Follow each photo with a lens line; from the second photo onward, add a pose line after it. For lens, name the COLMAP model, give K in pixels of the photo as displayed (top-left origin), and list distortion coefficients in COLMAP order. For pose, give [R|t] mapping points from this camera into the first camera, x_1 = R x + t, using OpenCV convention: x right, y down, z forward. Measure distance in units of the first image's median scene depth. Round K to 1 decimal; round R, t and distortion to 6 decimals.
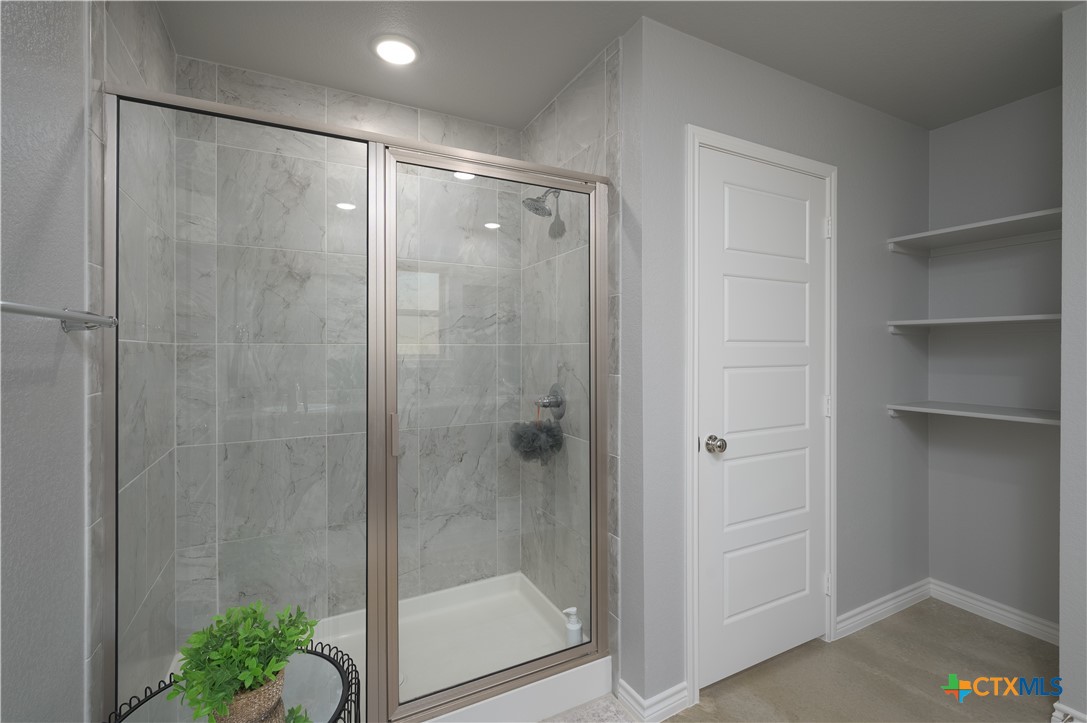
lens RADIAL K [[497.4, 0, 536.1], [0, 497.4, 354.6], [0, 0, 1]] dist [-0.000683, 0.000428]
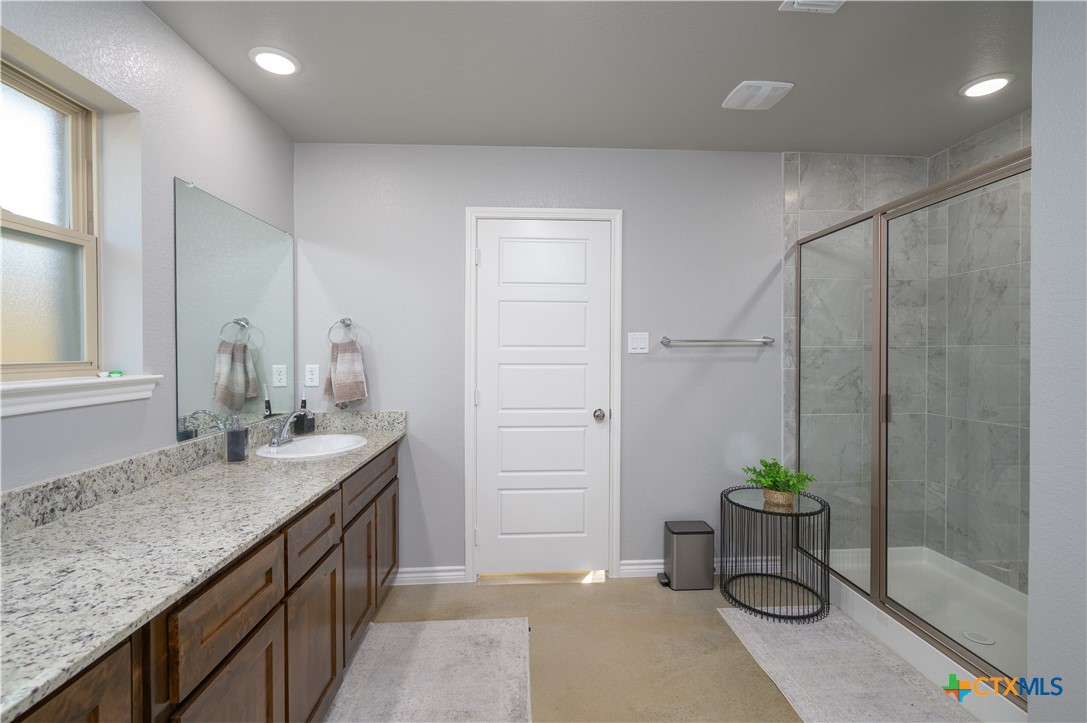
lens RADIAL K [[497.4, 0, 536.1], [0, 497.4, 354.6], [0, 0, 1]] dist [-0.000683, 0.000428]
pose [[-0.439161, 0.004976, -0.898395, 1.103299], [-0.004880, 0.999957, 0.007924, -0.002477], [0.898395, 0.007864, -0.439118, 0.544003]]
